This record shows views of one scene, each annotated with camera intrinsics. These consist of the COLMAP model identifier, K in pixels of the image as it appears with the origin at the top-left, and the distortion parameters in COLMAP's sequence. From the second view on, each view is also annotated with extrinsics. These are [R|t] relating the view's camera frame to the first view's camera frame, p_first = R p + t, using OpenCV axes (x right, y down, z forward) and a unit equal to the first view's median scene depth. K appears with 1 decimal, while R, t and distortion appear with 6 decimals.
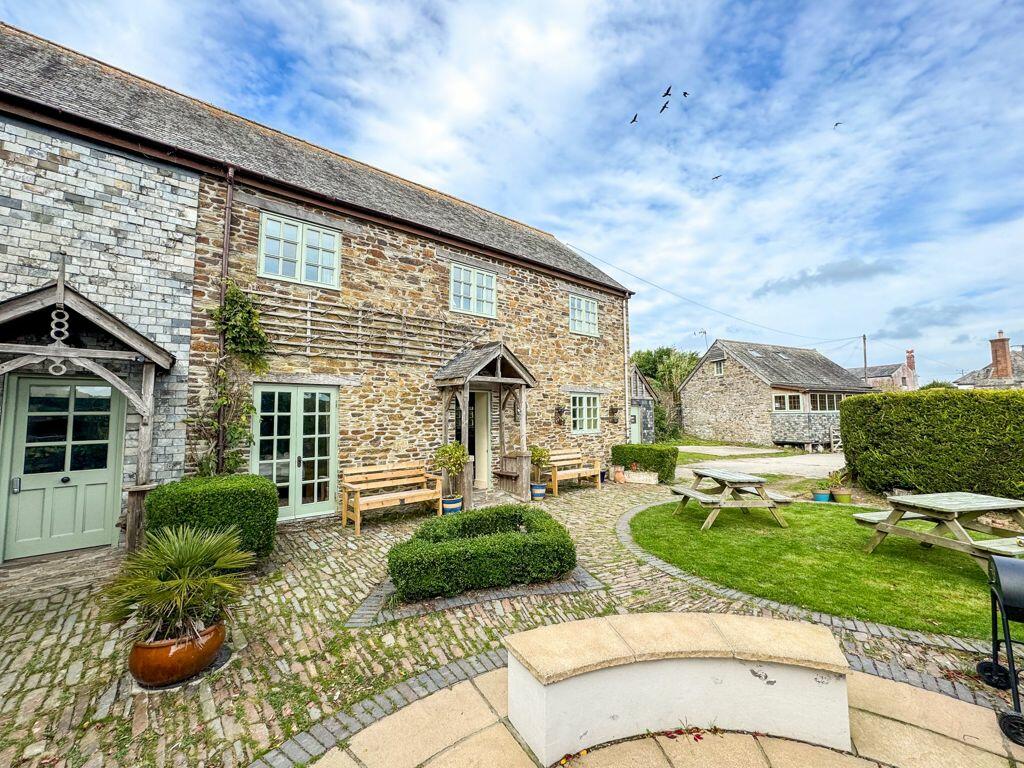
lens RADIAL K [[414.5, 0, 508.5], [0, 414.5, 382.5], [0, 0, 1]] dist [-0.011995, 0.007170]
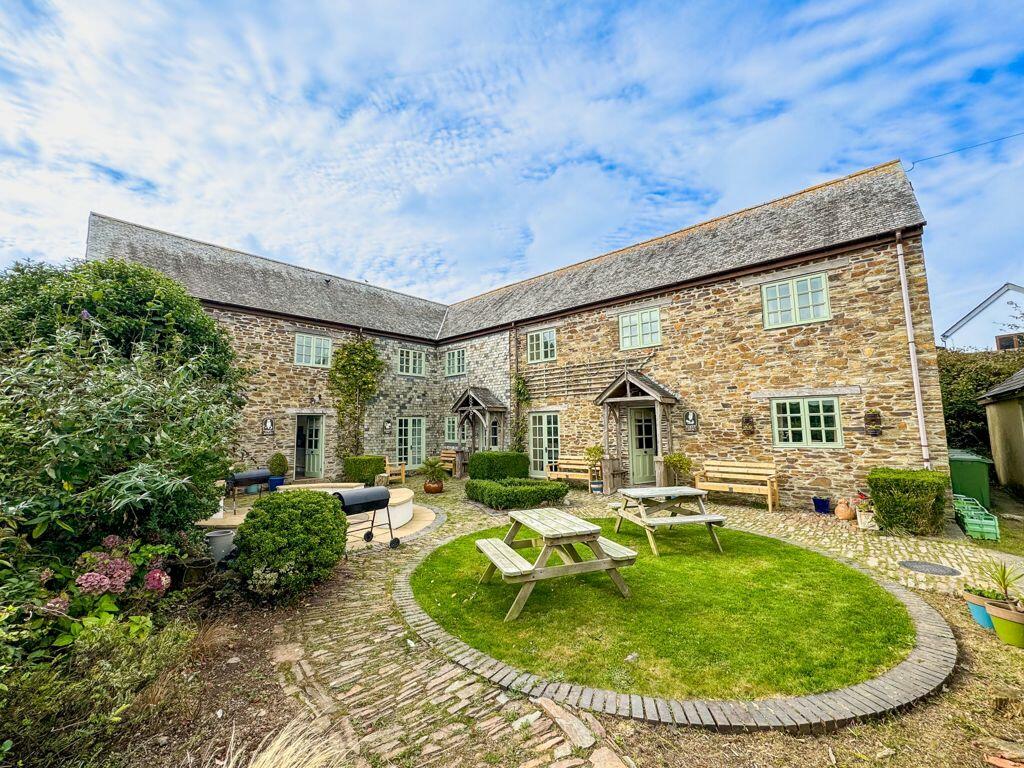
lens RADIAL K [[414.5, 0, 512.5], [0, 414.5, 381.0], [0, 0, 1]] dist [-0.011995, 0.007170]
pose [[0.137728, -0.106803, -0.984695, 1.653509], [0.086331, 0.991680, -0.095486, 0.041236], [0.986701, -0.071858, 0.145802, 0.619593]]
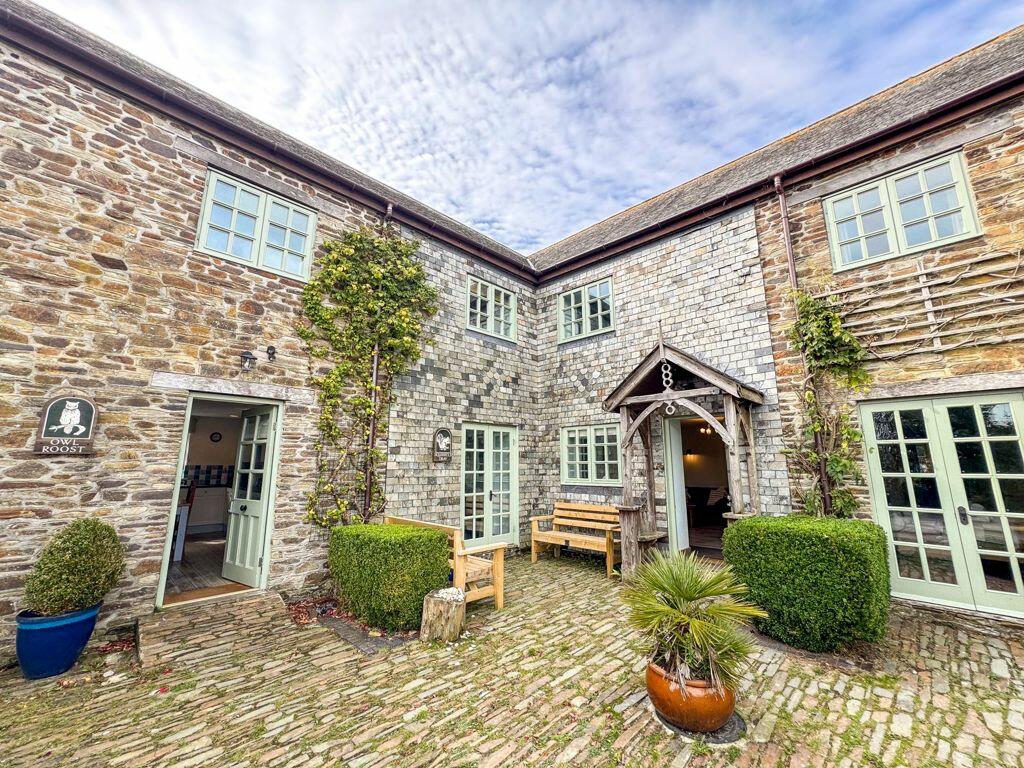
lens RADIAL K [[414.5, 0, 515.1], [0, 414.5, 382.9], [0, 0, 1]] dist [-0.011995, 0.007170]
pose [[0.104672, -0.188868, -0.976408, 0.087092], [0.073447, 0.980588, -0.181803, 0.061098], [0.991791, -0.052685, 0.116511, 0.277778]]
